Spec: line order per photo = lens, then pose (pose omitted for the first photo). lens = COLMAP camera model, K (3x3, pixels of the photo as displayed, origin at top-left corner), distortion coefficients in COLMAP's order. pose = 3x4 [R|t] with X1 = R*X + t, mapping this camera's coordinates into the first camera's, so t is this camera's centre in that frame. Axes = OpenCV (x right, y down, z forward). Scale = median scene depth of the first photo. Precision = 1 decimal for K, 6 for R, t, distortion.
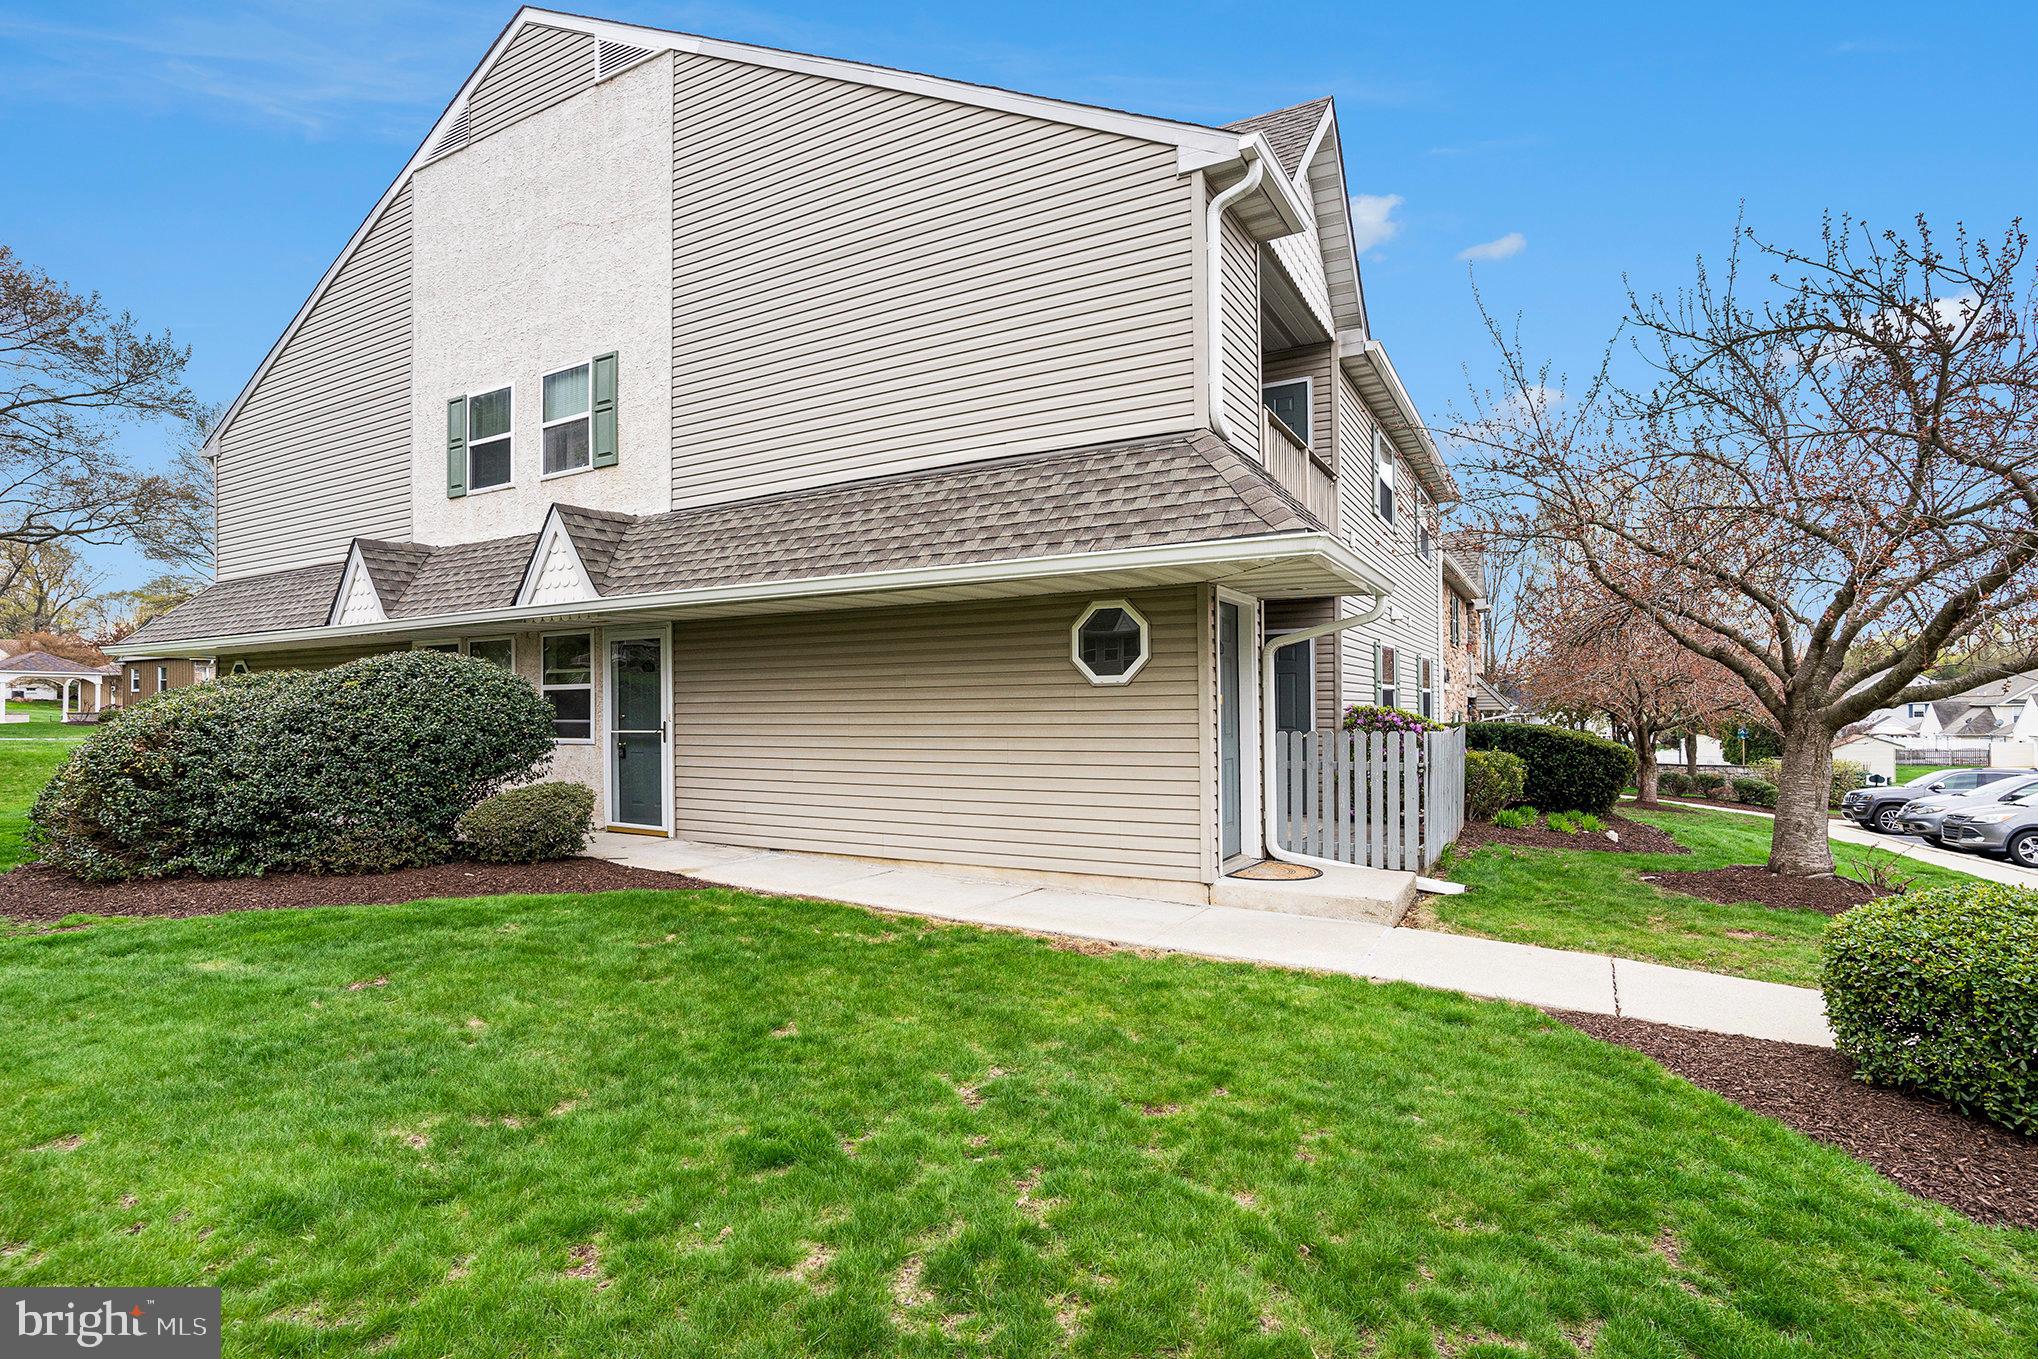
lens RADIAL K [[993.1, 0, 1015.9], [0, 993.1, 720.0], [0, 0, 1]] dist [-0.031950, 0.000436]
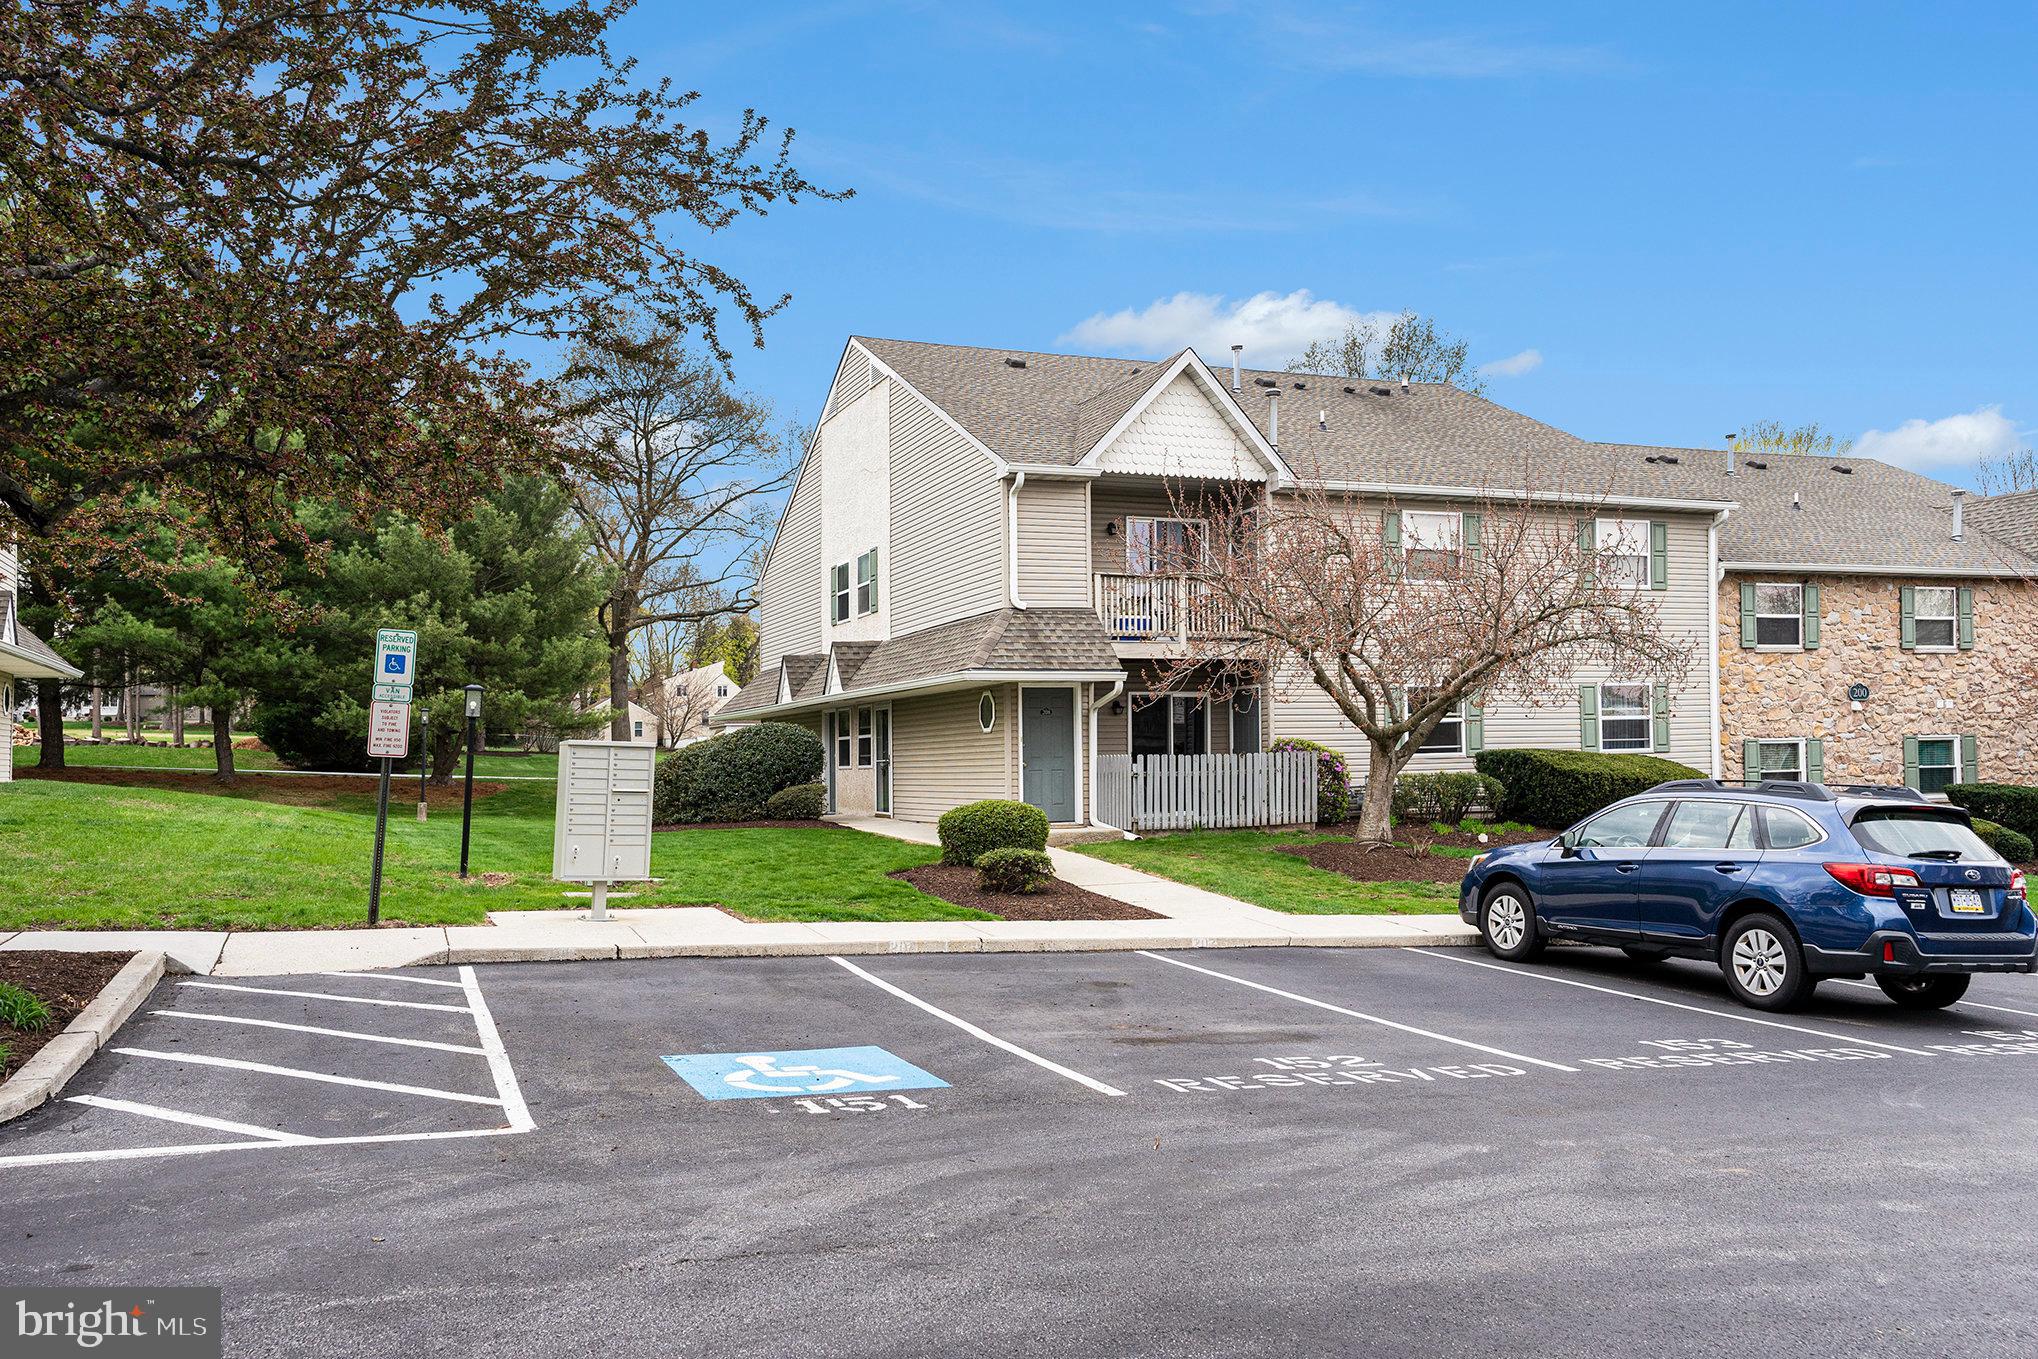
lens RADIAL K [[1616.2, 0, 1019.0], [0, 1616.2, 679.5], [0, 0, 1]] dist [-0.000714, -0.000524]
pose [[0.785589, -0.042491, -0.617287, 1.647065], [0.012145, 0.998506, -0.053275, 0.024197], [0.618629, 0.034356, 0.784932, -1.169450]]
